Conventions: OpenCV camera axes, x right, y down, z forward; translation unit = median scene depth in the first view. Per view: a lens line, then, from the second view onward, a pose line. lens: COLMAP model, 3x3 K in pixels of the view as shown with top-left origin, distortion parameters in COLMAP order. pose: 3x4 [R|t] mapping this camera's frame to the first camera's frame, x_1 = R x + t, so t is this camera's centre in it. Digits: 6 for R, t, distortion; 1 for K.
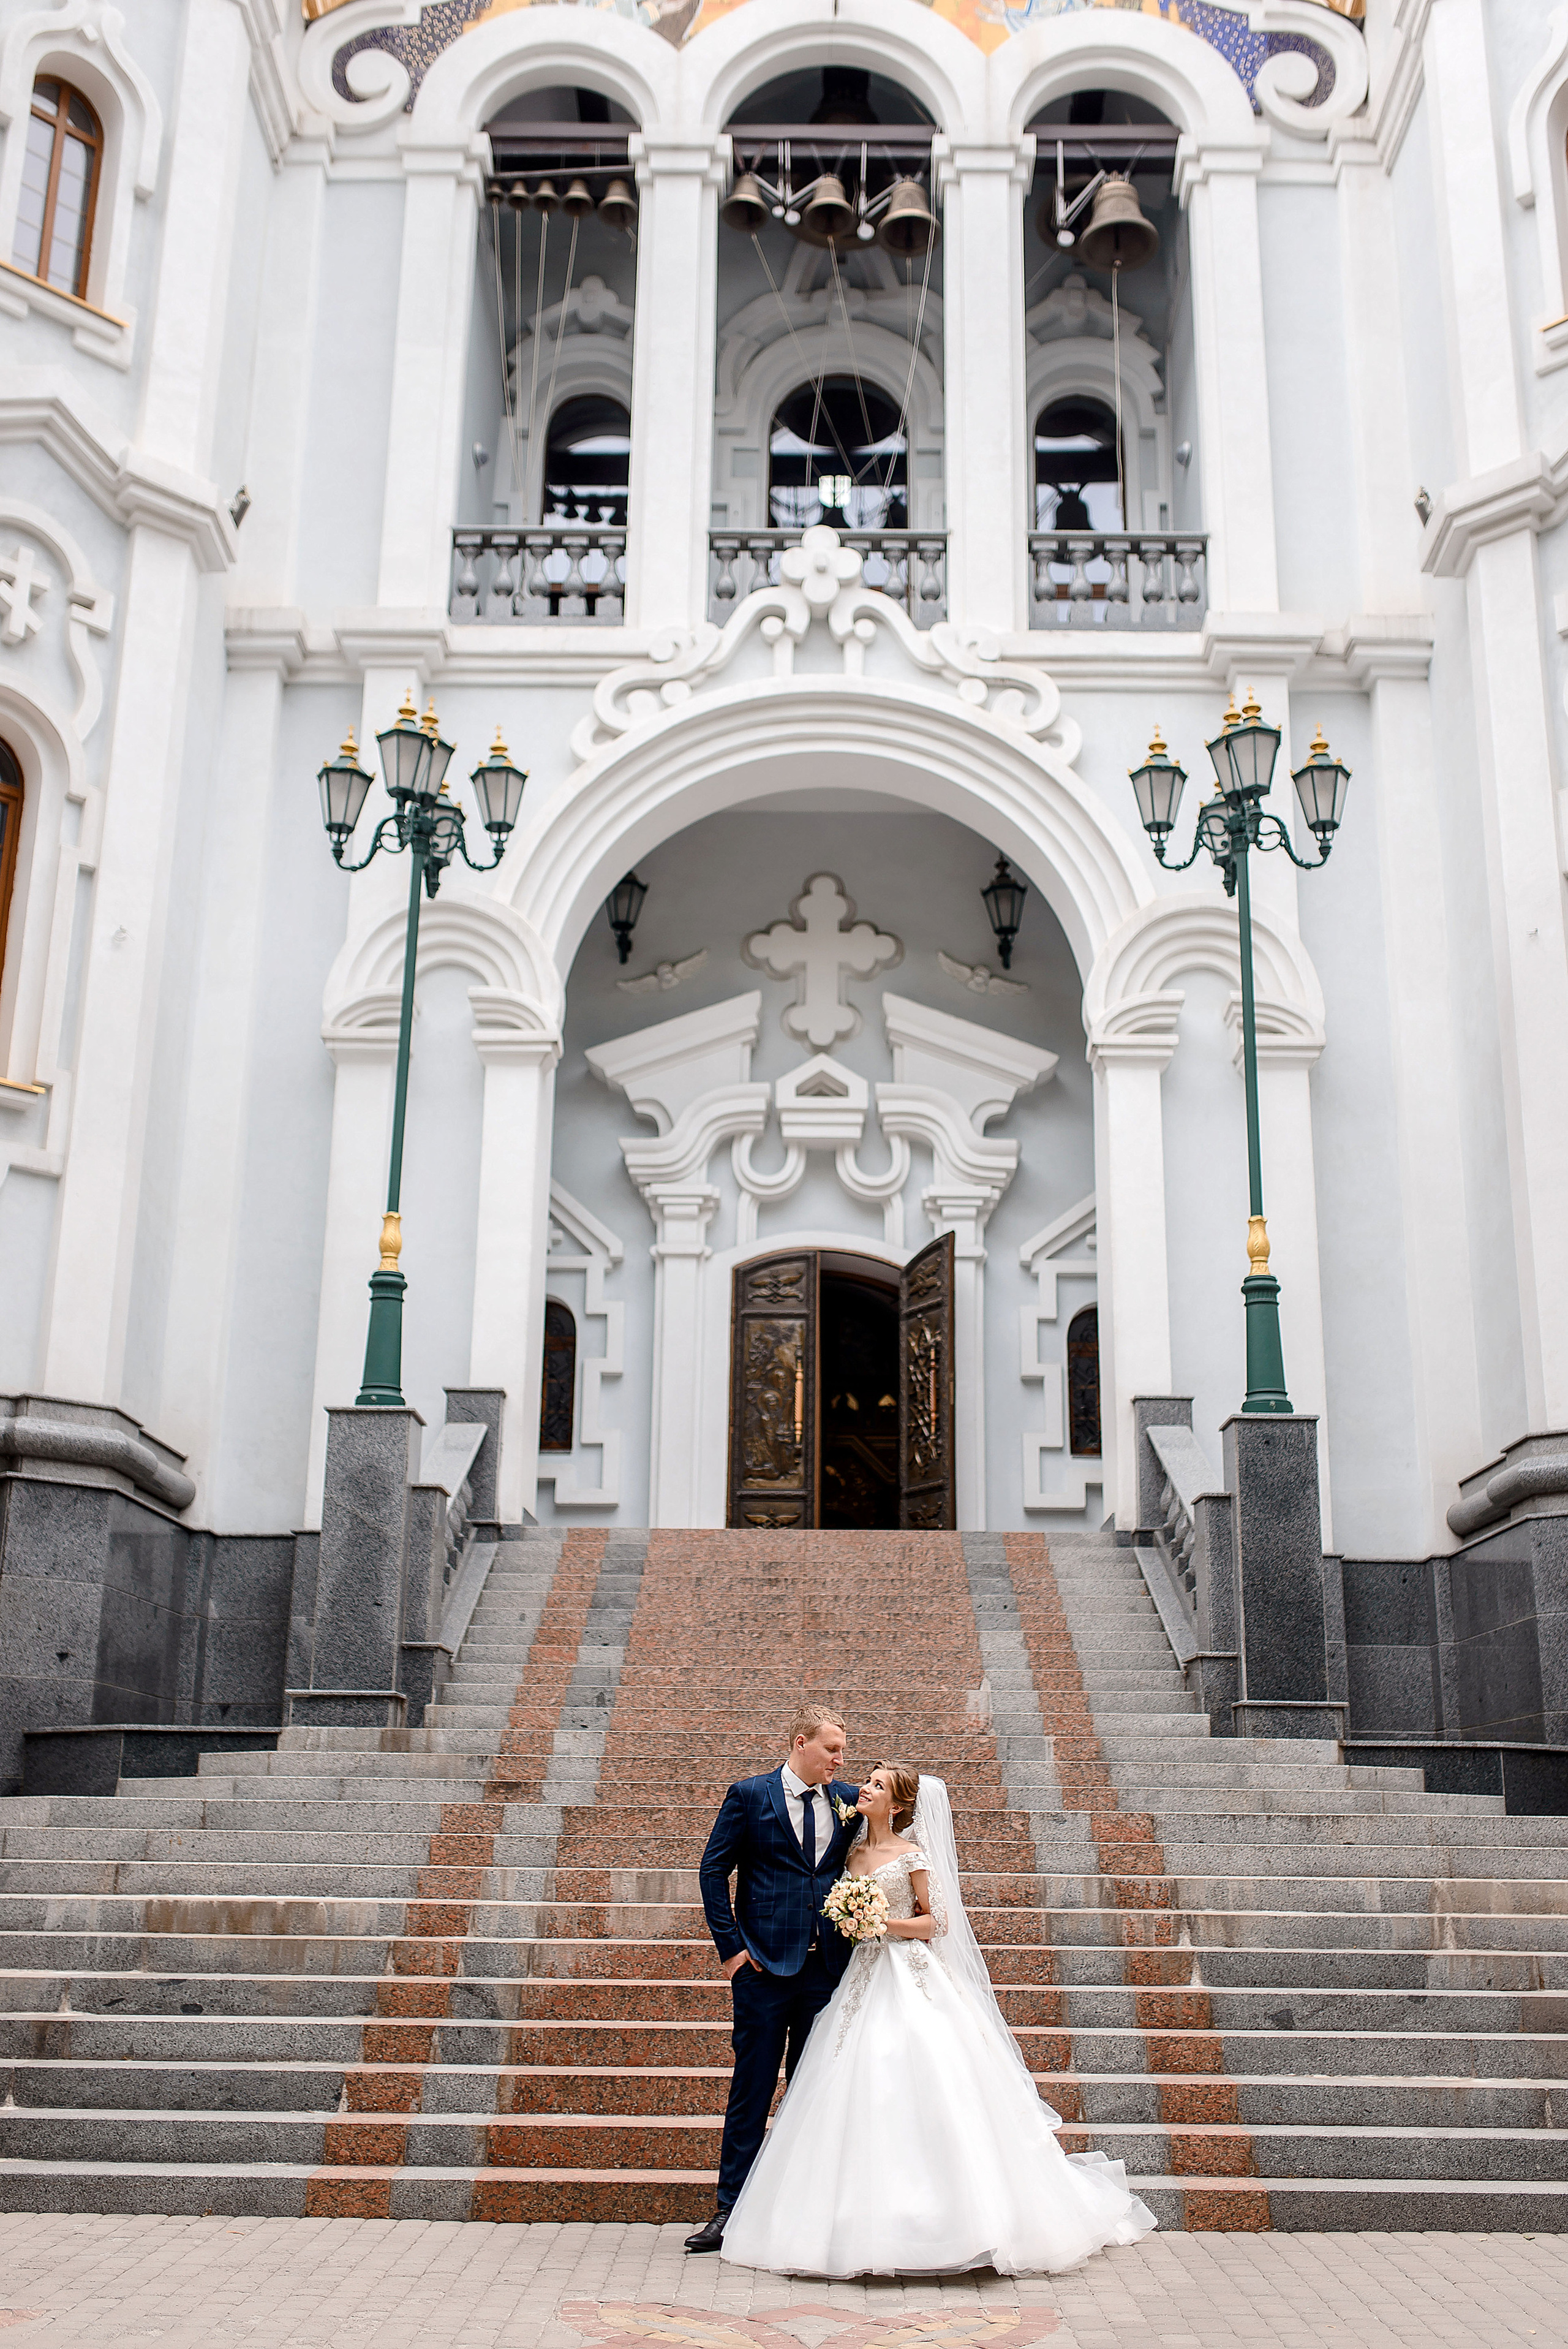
lens RADIAL K [[2410.5, 0, 789.3], [0, 2410.5, 1144.3], [0, 0, 1]] dist [0.003956, -0.010737]
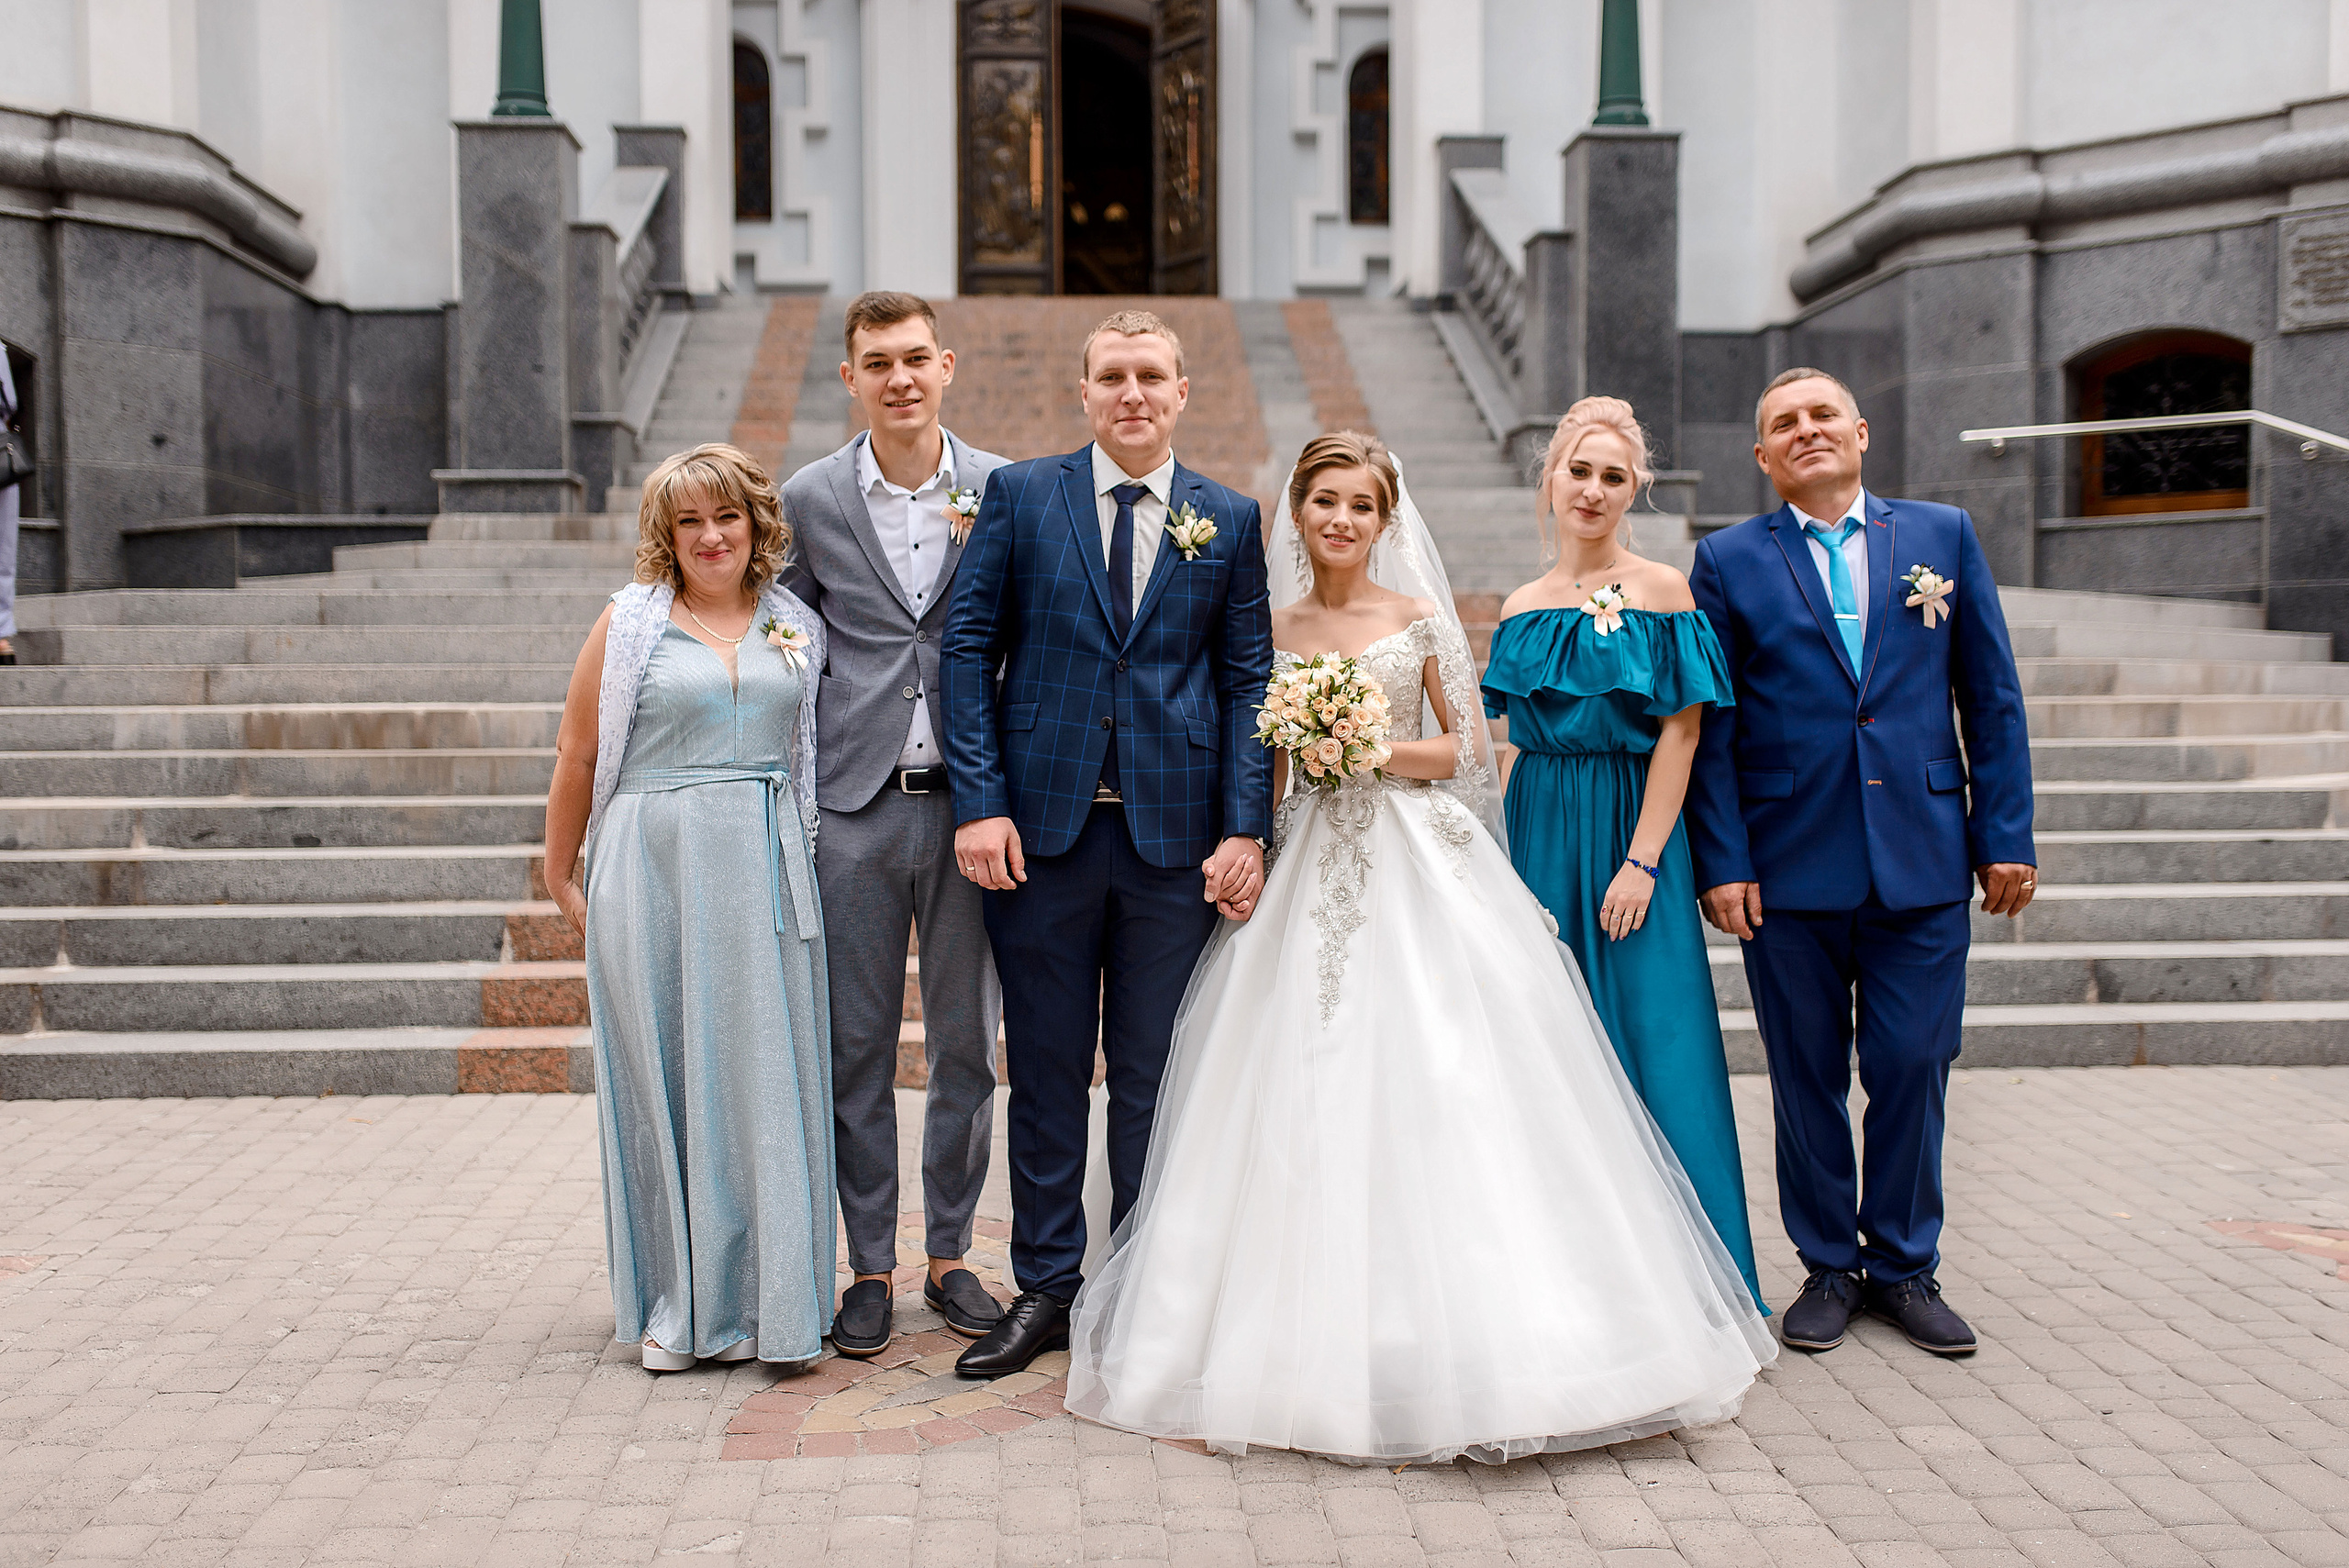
lens RADIAL K [[2172.0, 0, 1139.5], [0, 2172.0, 825.1], [0, 0, 1]] dist [-0.001608, -0.000708]
pose [[0.997661, -0.021023, 0.065047, -0.018215], [-0.002188, 0.941227, 0.337768, 0.084421], [-0.068325, -0.337120, 0.938979, 0.236133]]
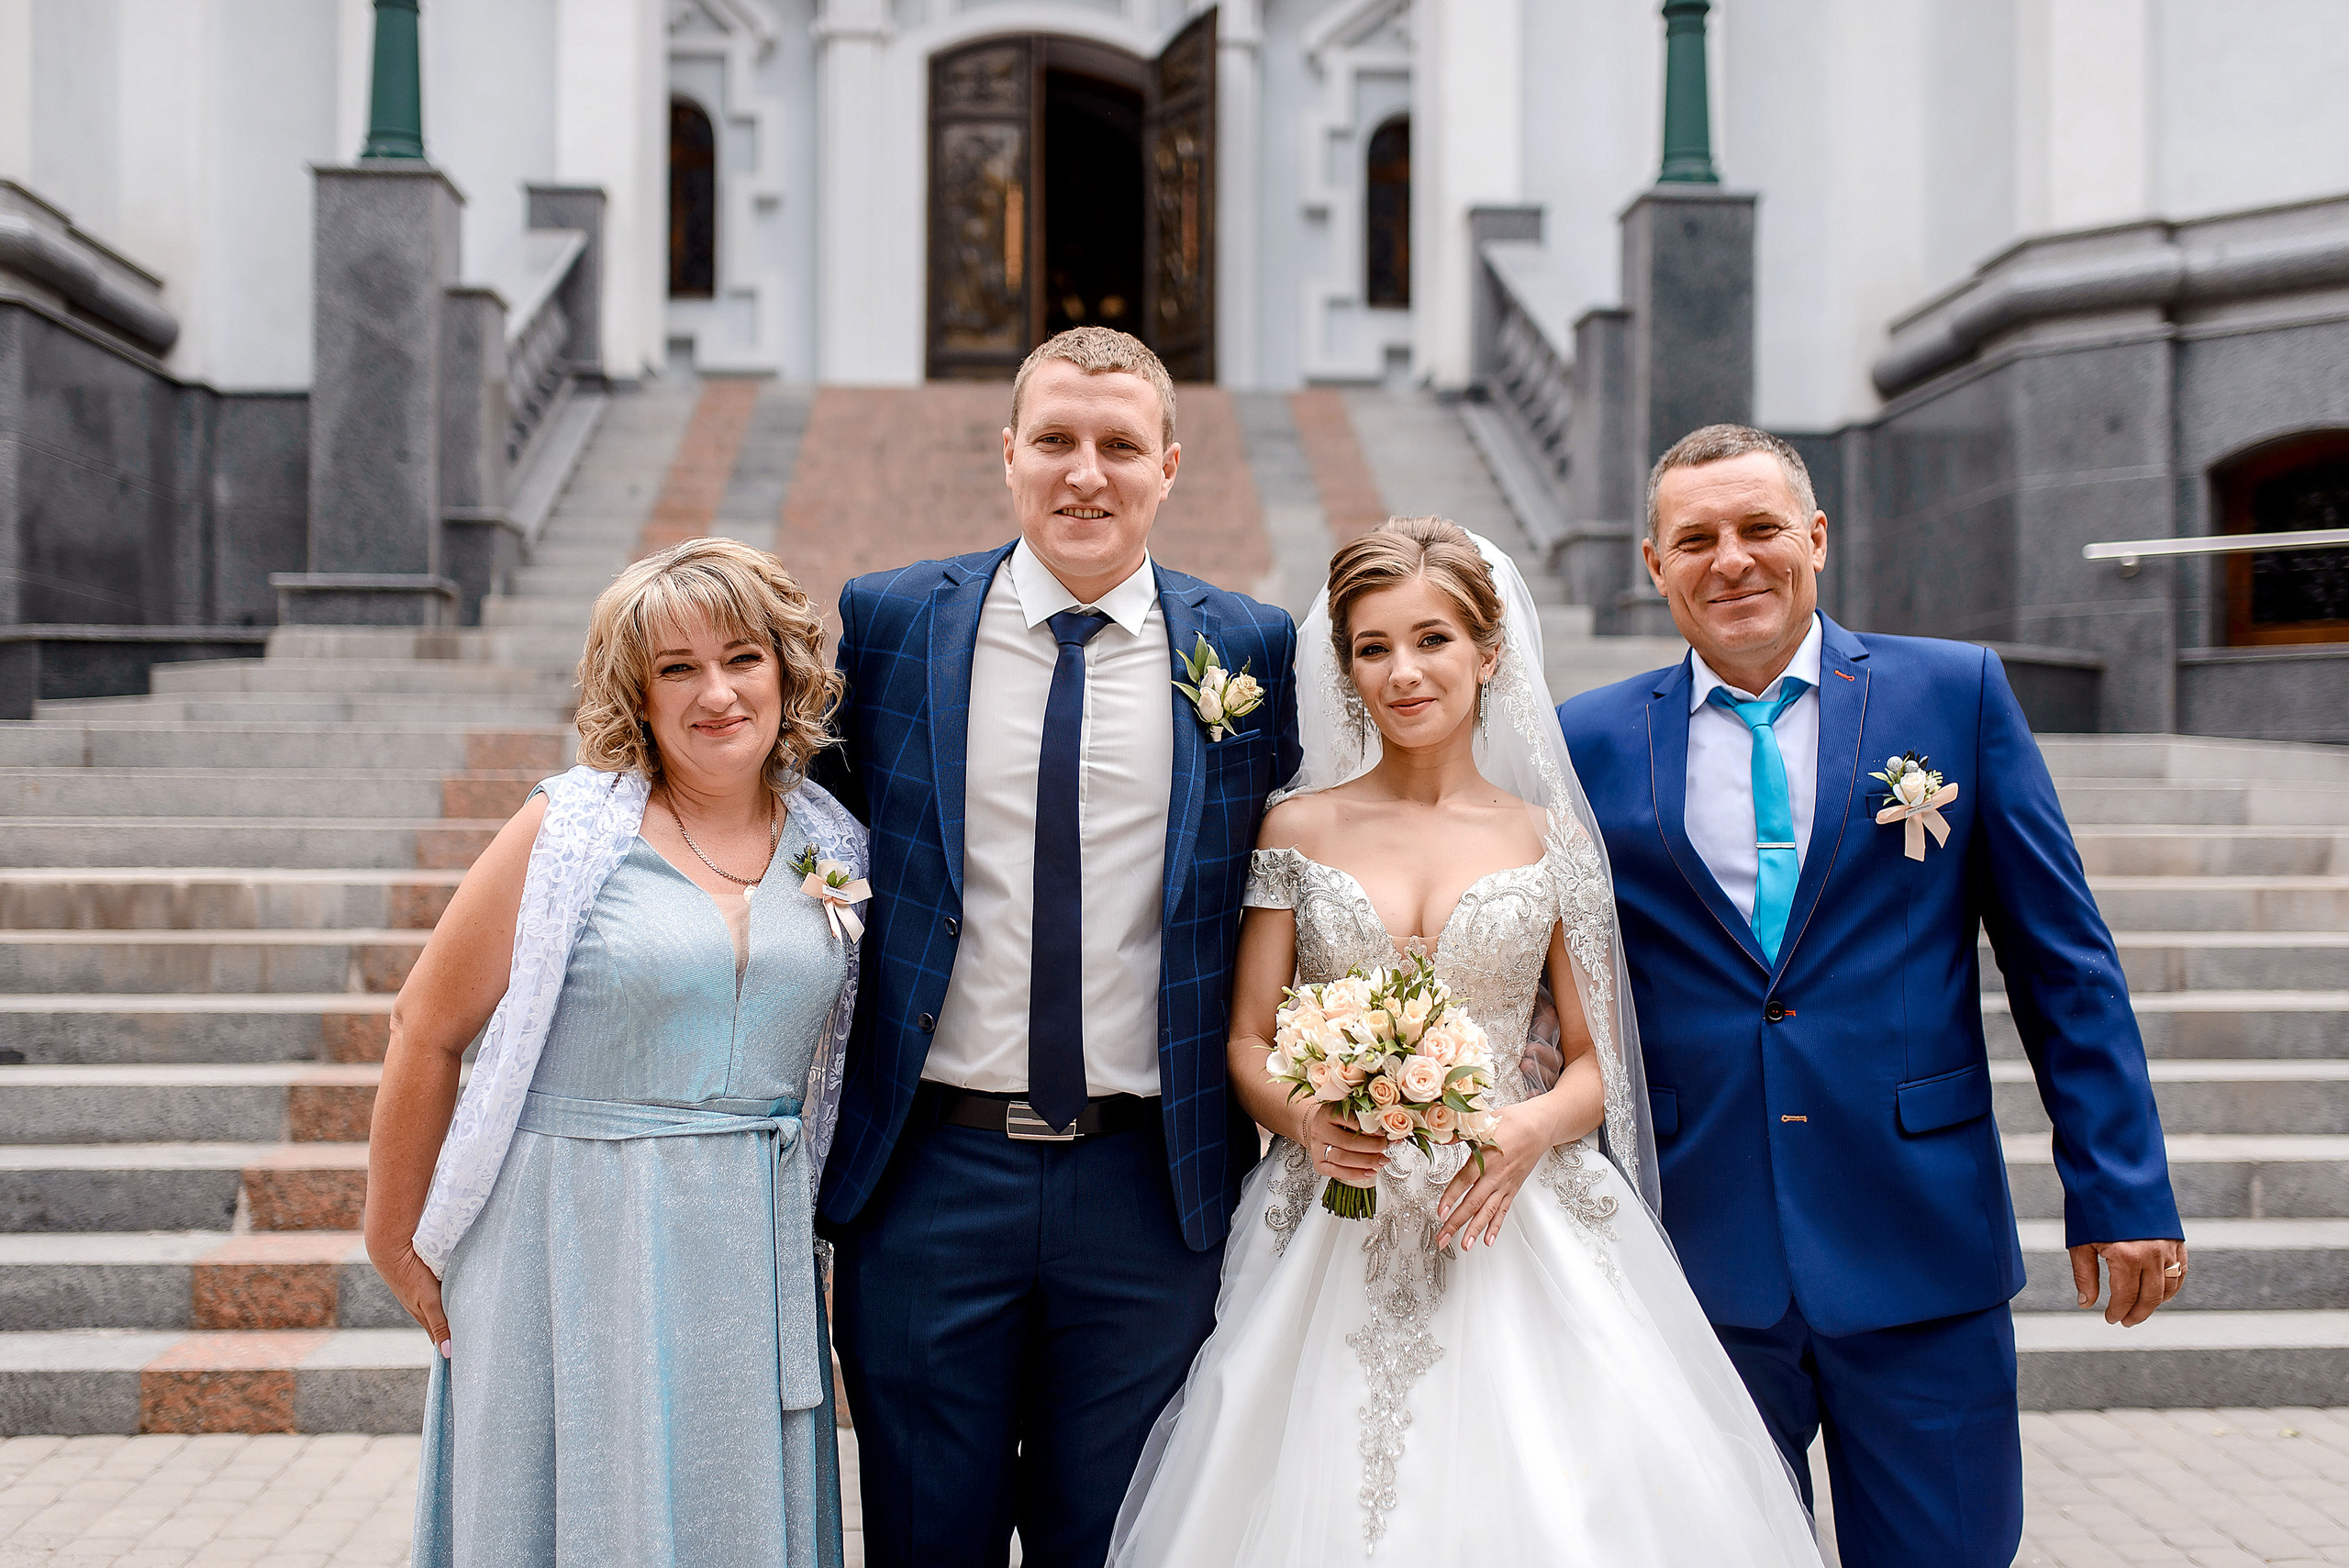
lens RADIAL K [[2172.0, 0, 1139.5], [0, 2172.0, 825.1], [0, 0, 1]] dist [-0.001608, -0.000708]
pose [[0.997991, -0.008101, 0.062830, -0.001307], [-0.010579, 0.956548, 0.291382, 0.105026], [-0.062461, -0.291461, 0.954541, 0.354112]]
